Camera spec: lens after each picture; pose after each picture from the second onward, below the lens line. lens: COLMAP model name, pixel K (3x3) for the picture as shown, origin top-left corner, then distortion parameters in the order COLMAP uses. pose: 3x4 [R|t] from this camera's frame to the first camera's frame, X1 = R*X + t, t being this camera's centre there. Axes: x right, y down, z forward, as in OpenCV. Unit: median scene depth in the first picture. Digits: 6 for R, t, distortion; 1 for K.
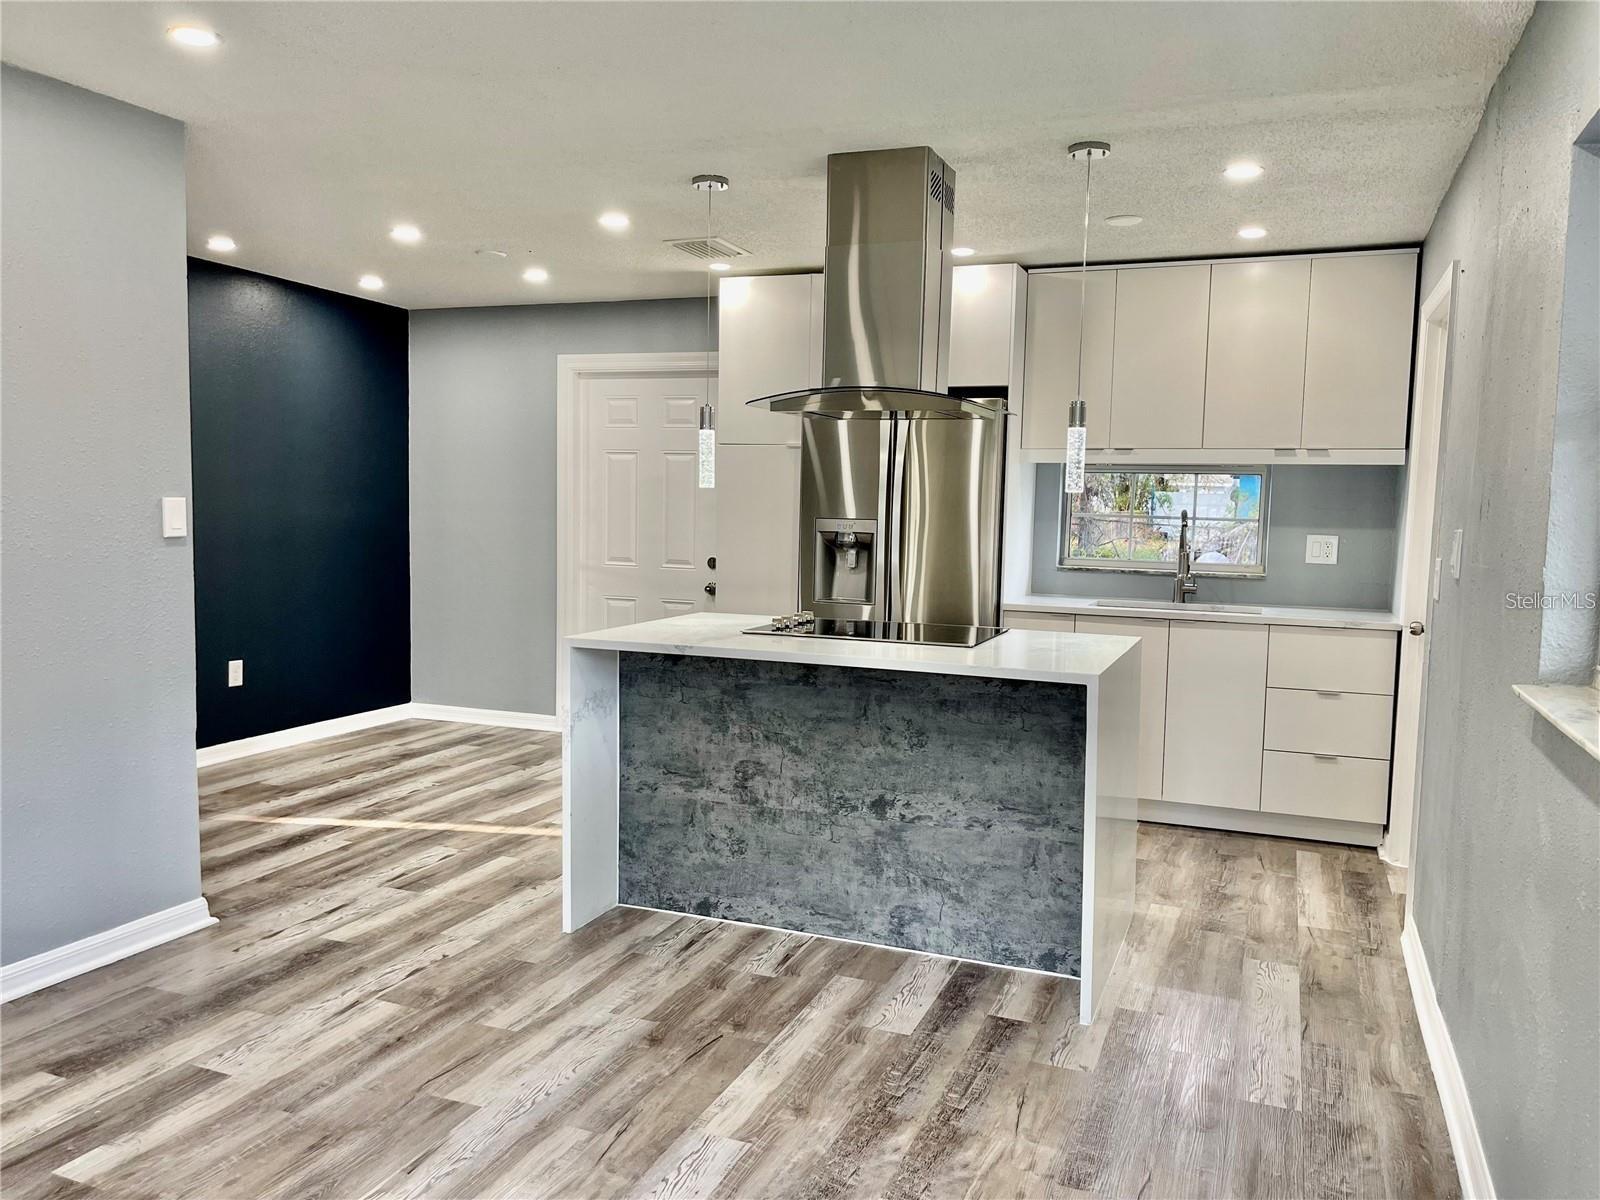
lens RADIAL K [[1209.4, 0, 802.6], [0, 1209.4, 595.7], [0, 0, 1]] dist [0.065210, -0.063137]
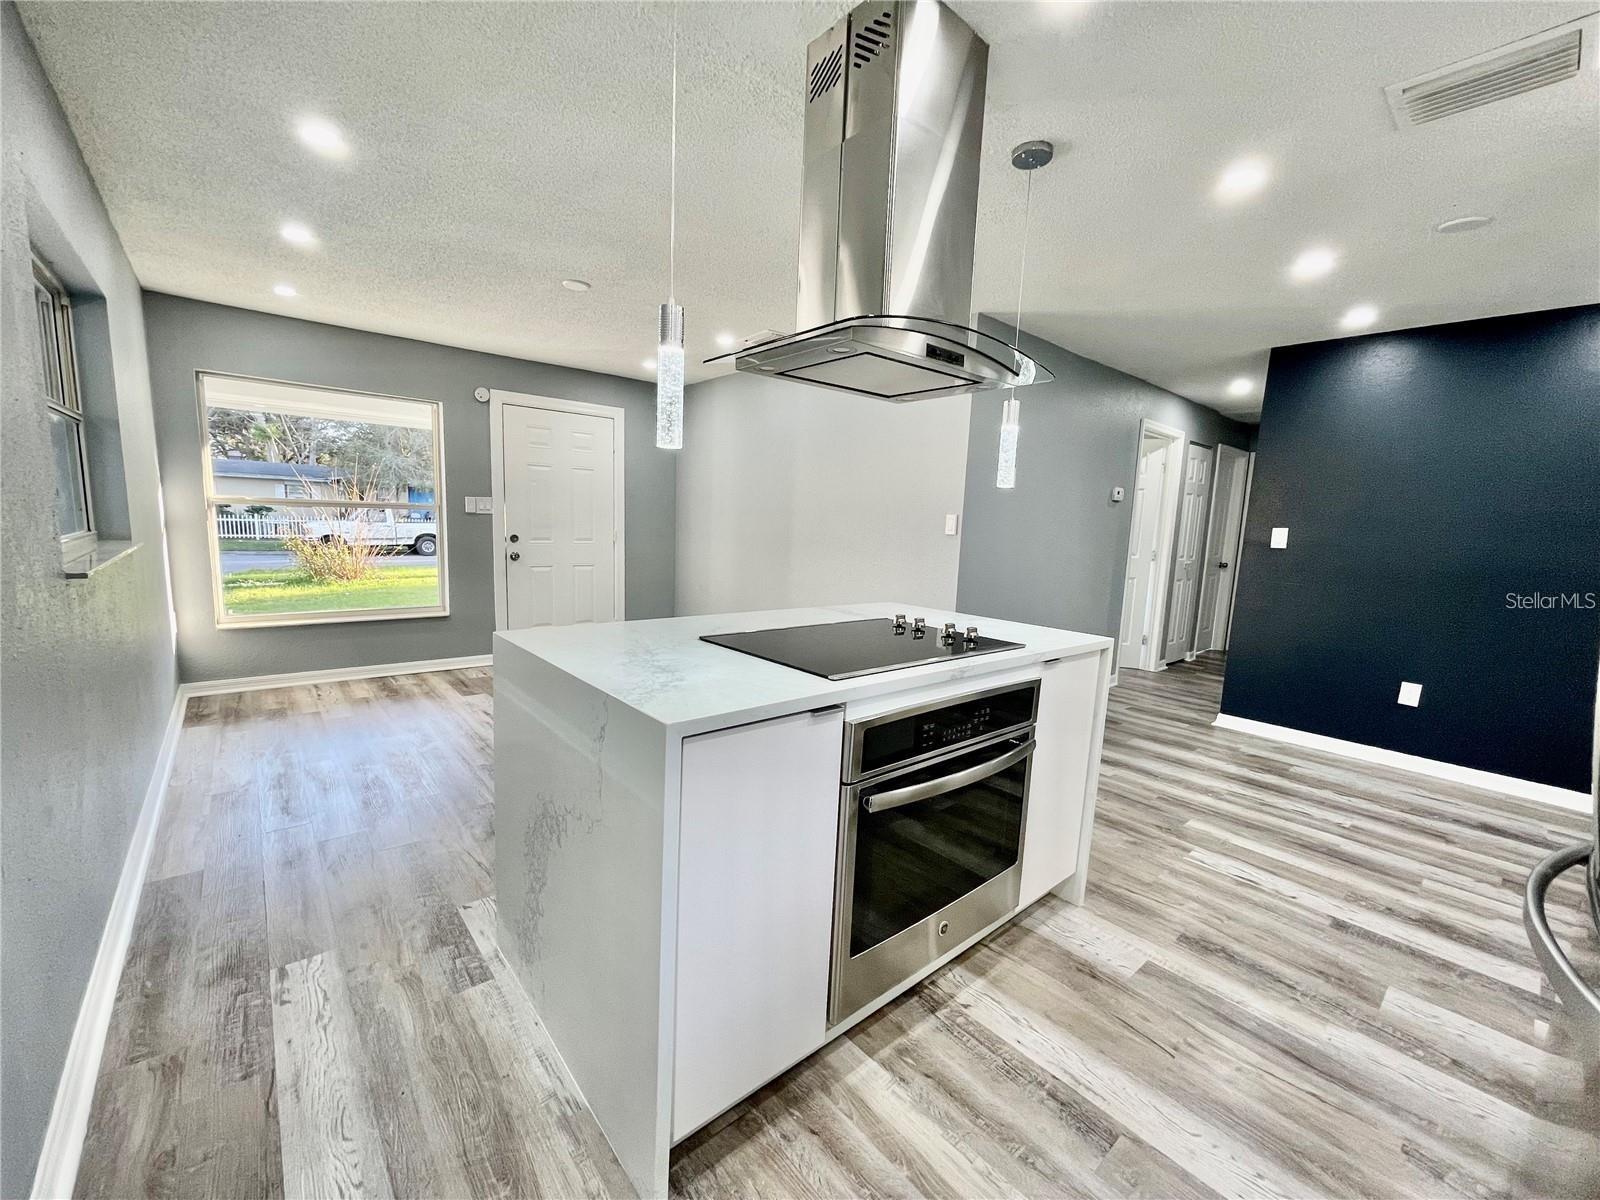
lens RADIAL K [[645.0, 0, 792.3], [0, 645.0, 610.8], [0, 0, 1]] dist [-0.002195, 0.001613]
pose [[-0.469224, 0.086896, -0.878793, 0.481172], [-0.120187, 0.979603, 0.161037, -0.058498], [0.874862, 0.181182, -0.449210, 1.160829]]
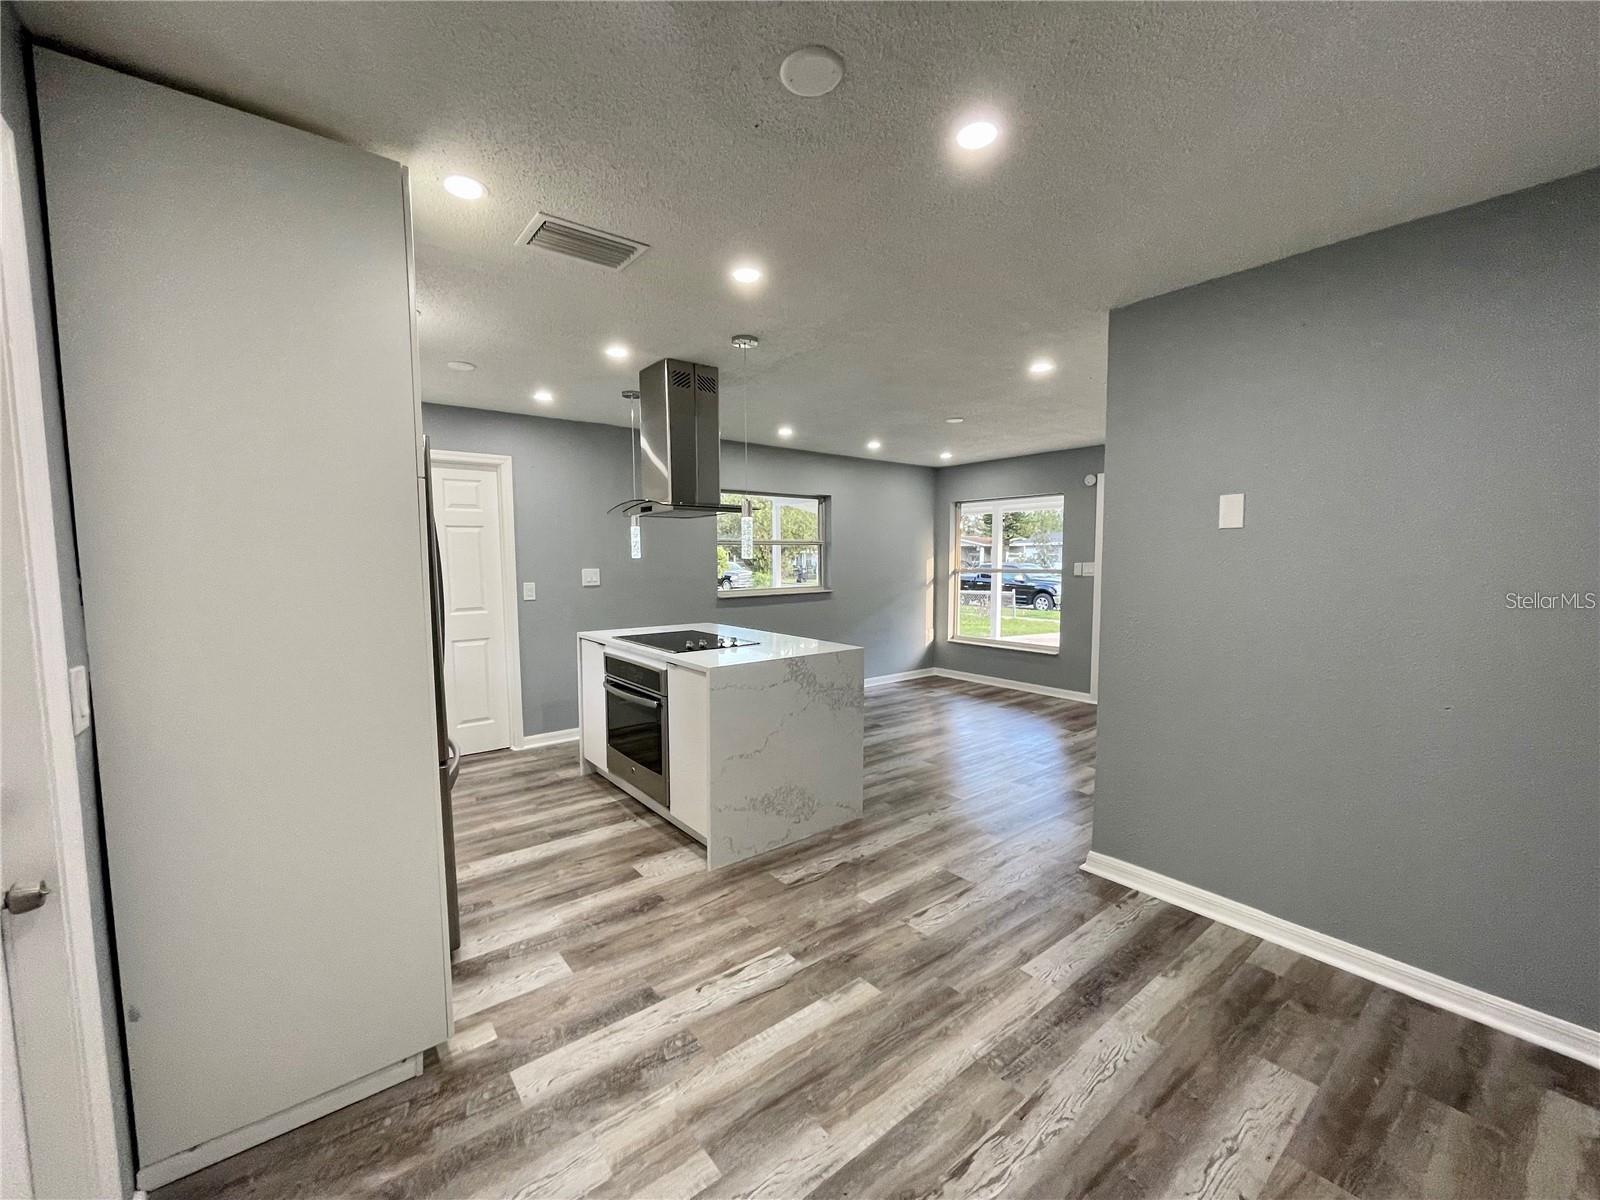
lens RADIAL K [[645.0, 0, 790.0], [0, 645.0, 610.0], [0, 0, 1]] dist [-0.002195, 0.001613]
pose [[-0.864513, -0.058324, 0.499215, -0.523442], [0.027547, 0.986253, 0.162930, -0.158643], [-0.501855, 0.154607, -0.851022, 1.704588]]
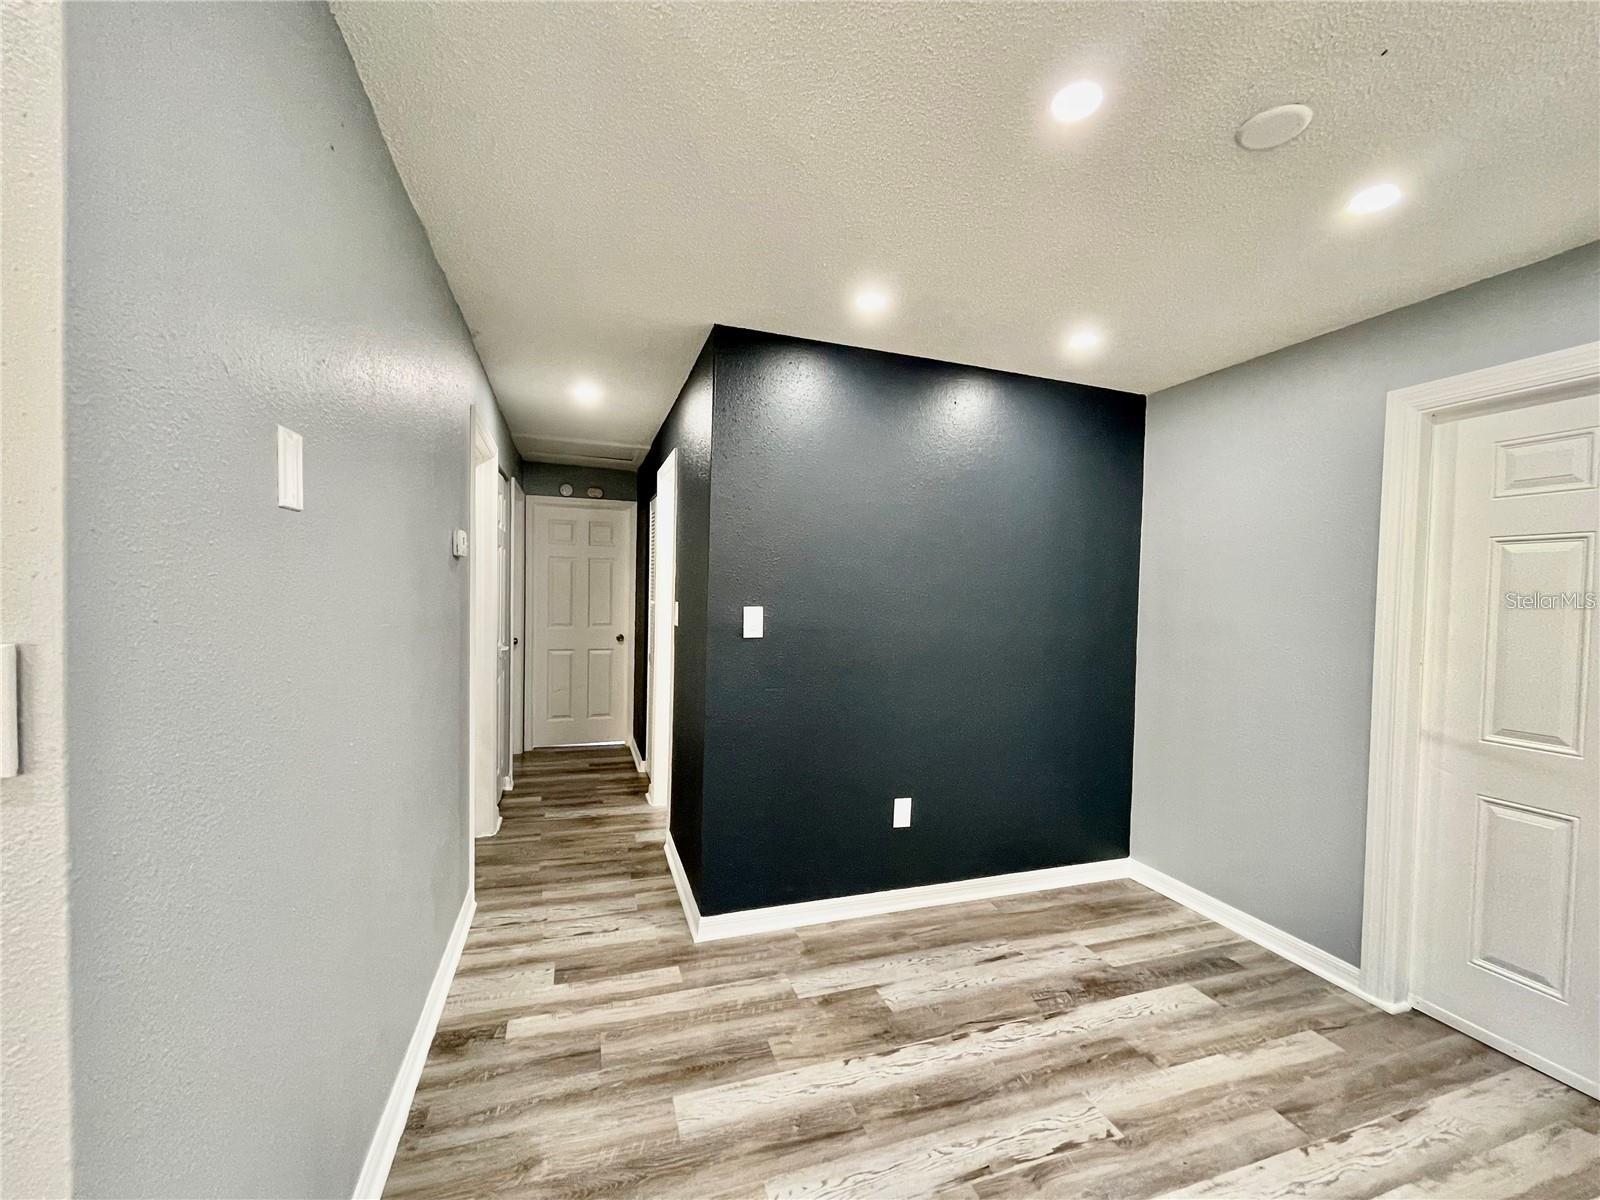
lens RADIAL K [[645.0, 0, 792.1], [0, 645.0, 613.4], [0, 0, 1]] dist [-0.002195, 0.001613]
pose [[0.642217, 0.015347, -0.766370, -0.245453], [-0.070631, 0.996731, -0.039229, -0.086412], [0.763262, 0.079323, 0.641201, 0.965015]]
